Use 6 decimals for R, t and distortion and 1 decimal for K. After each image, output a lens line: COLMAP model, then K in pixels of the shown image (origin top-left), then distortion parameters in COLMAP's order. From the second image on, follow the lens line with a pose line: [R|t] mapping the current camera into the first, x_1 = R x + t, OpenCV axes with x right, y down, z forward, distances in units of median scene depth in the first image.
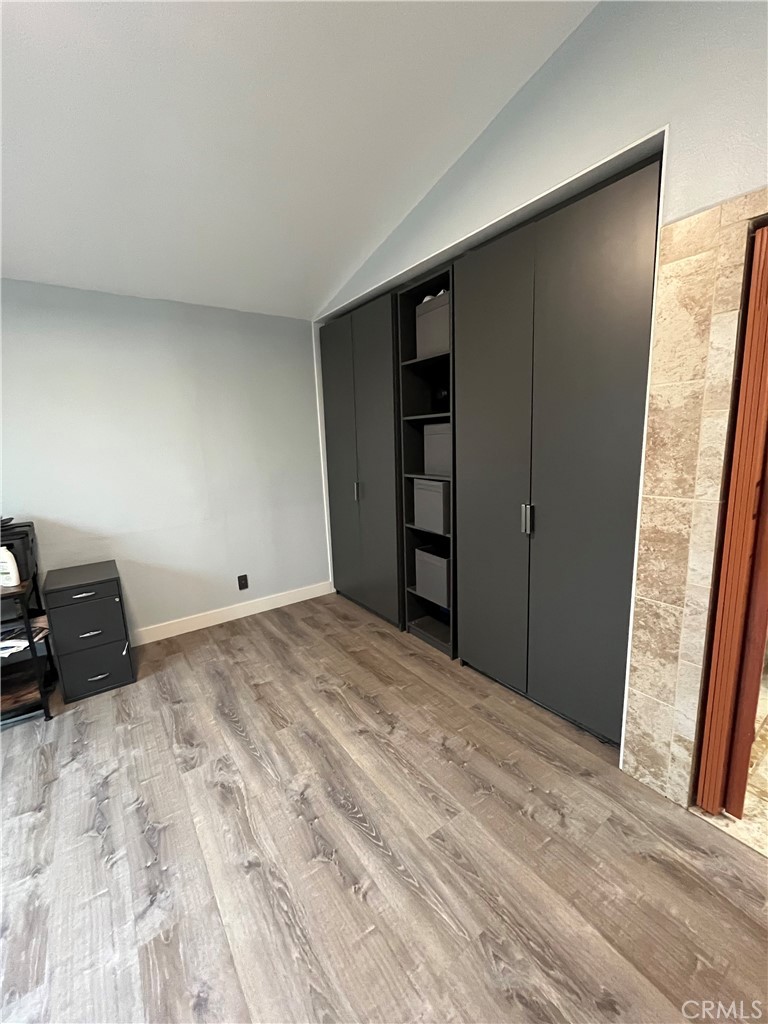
lens RADIAL K [[417.9, 0, 384.0], [0, 417.9, 512.0], [0, 0, 1]] dist [-0.001409, -0.000424]
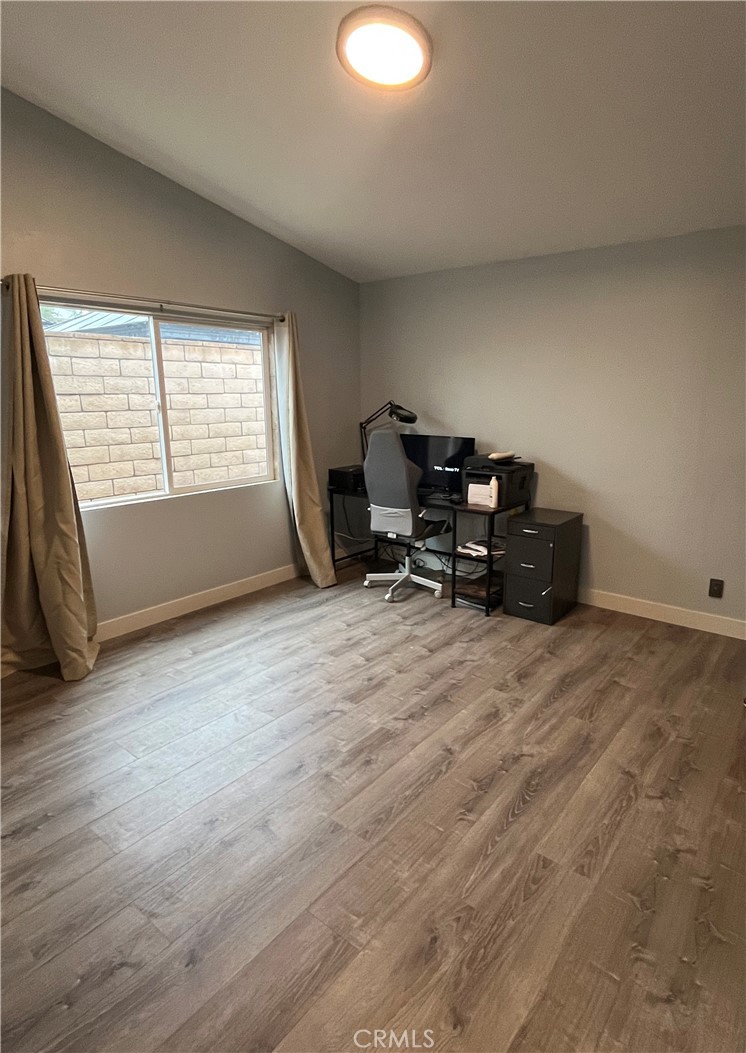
lens RADIAL K [[562.1, 0, 373.0], [0, 562.1, 526.5], [0, 0, 1]] dist [0.000040, 0.000687]
pose [[0.257516, 0.259233, -0.930851, 0.769372], [-0.178609, 0.959511, 0.217803, -0.092943], [0.949623, 0.110171, 0.293390, 0.163408]]
